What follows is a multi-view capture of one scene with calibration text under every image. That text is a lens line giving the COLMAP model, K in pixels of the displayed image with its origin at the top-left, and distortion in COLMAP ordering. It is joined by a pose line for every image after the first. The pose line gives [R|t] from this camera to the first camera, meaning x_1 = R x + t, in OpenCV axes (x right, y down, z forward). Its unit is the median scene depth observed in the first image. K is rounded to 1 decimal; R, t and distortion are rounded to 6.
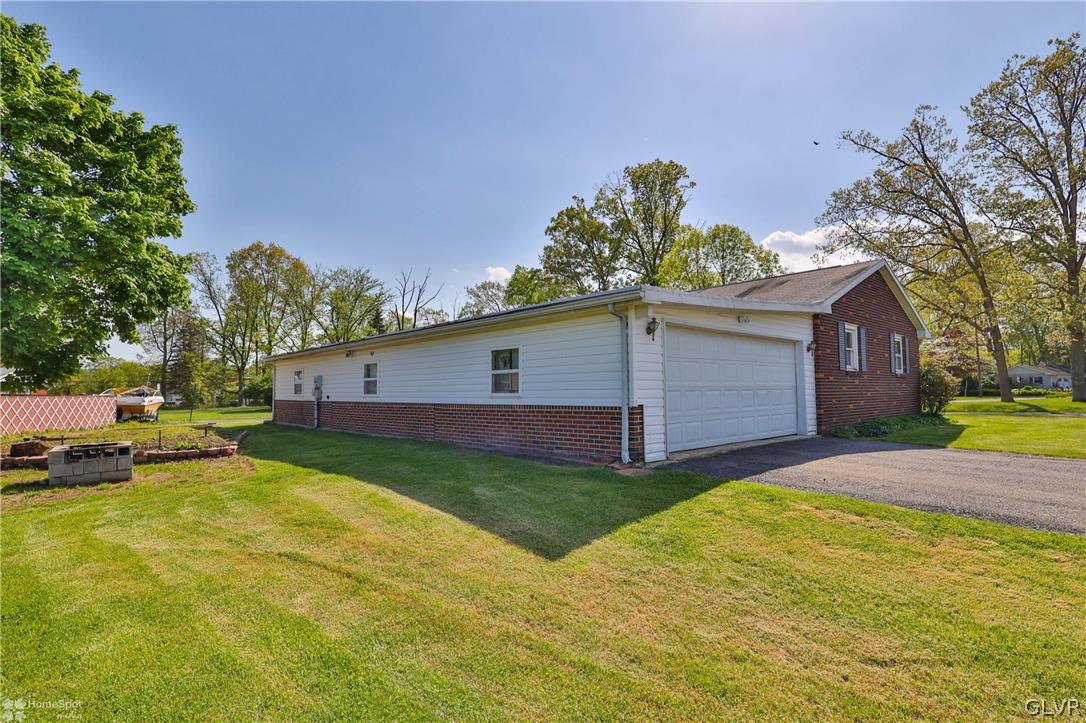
lens RADIAL K [[535.5, 0, 543.7], [0, 535.5, 361.3], [0, 0, 1]] dist [-0.003253, 0.002511]
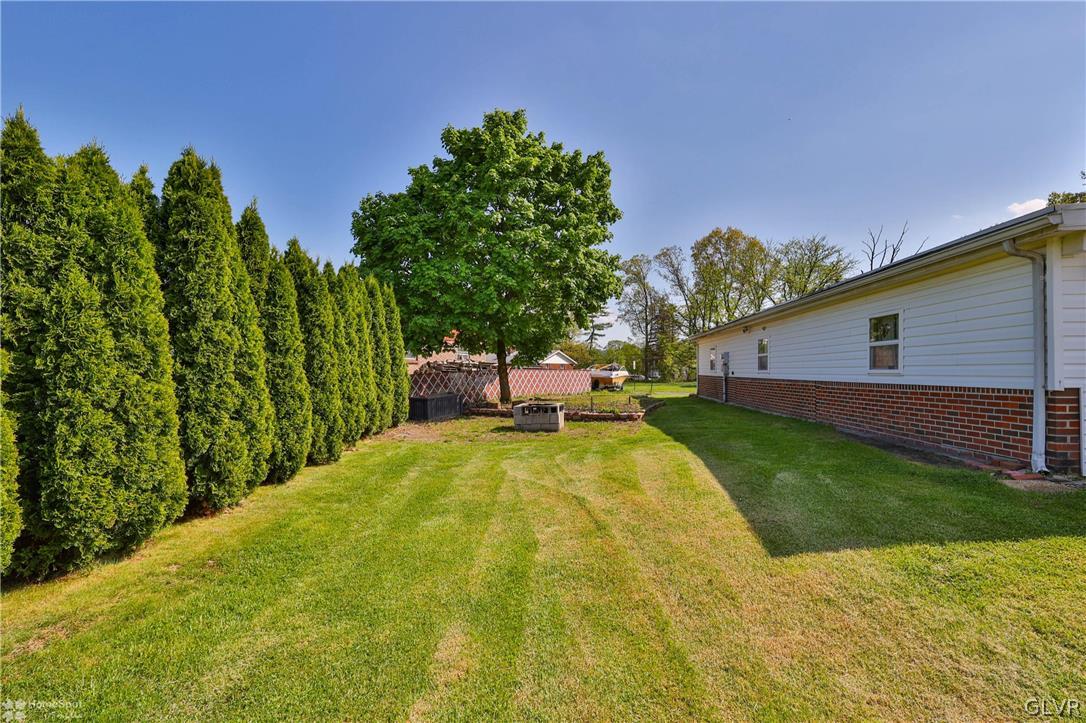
lens RADIAL K [[535.5, 0, 538.3], [0, 535.5, 362.6], [0, 0, 1]] dist [-0.003253, 0.002511]
pose [[0.671376, -0.001440, -0.741116, 0.072657], [0.034795, 0.998957, 0.029580, 0.002595], [0.740300, -0.045646, 0.670725, 0.024817]]
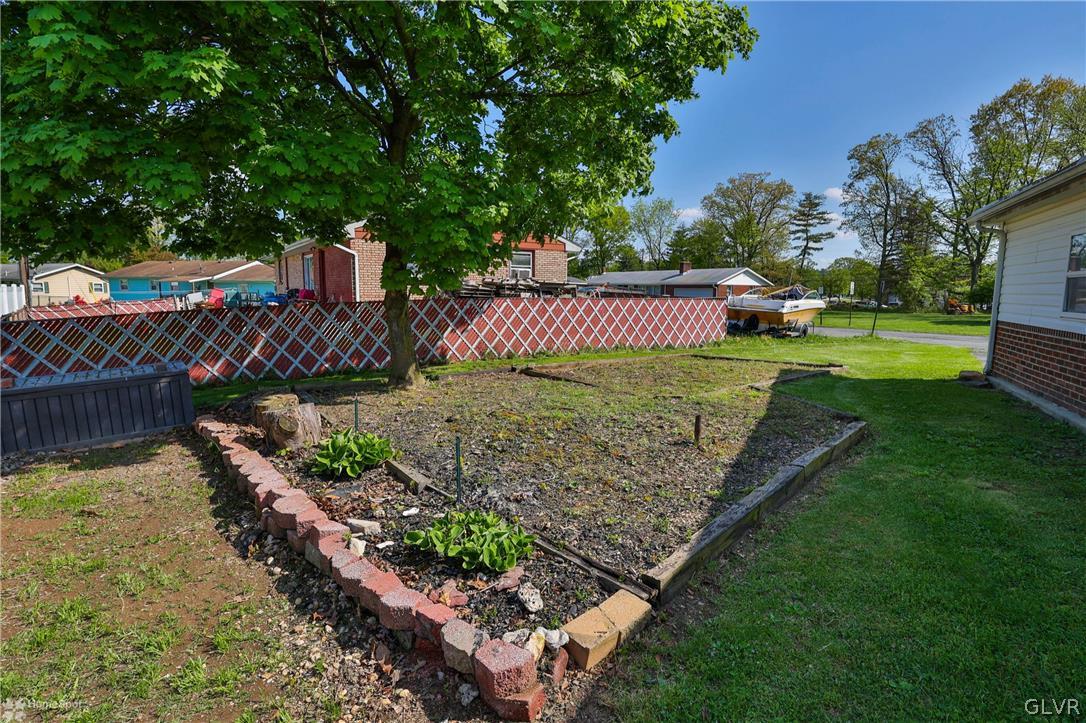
lens RADIAL K [[535.5, 0, 536.8], [0, 535.5, 354.0], [0, 0, 1]] dist [-0.003253, 0.002511]
pose [[0.352170, 0.121873, -0.927967, -0.218291], [0.040196, 0.988601, 0.145091, 0.022659], [0.935072, -0.088398, 0.343257, 0.467608]]
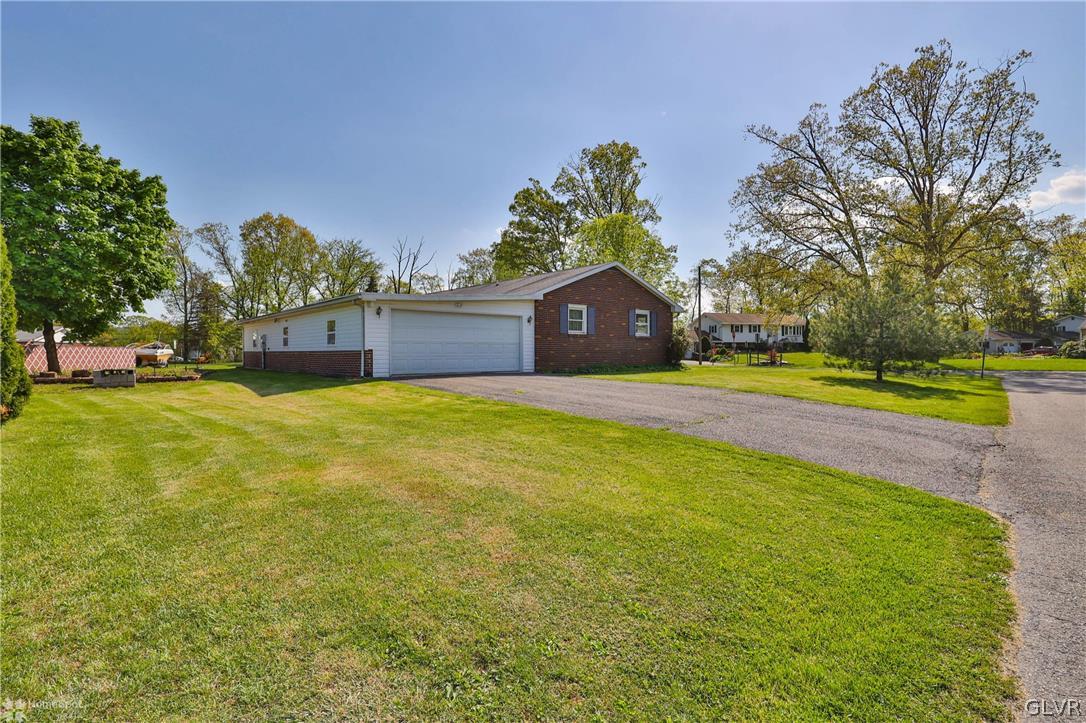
lens RADIAL K [[535.5, 0, 545.8], [0, 535.5, 355.1], [0, 0, 1]] dist [-0.003253, 0.002511]
pose [[0.999286, 0.009129, -0.036668, 0.297004], [-0.006909, 0.998161, 0.060223, -0.008181], [0.037151, -0.059926, 0.997511, -0.328374]]
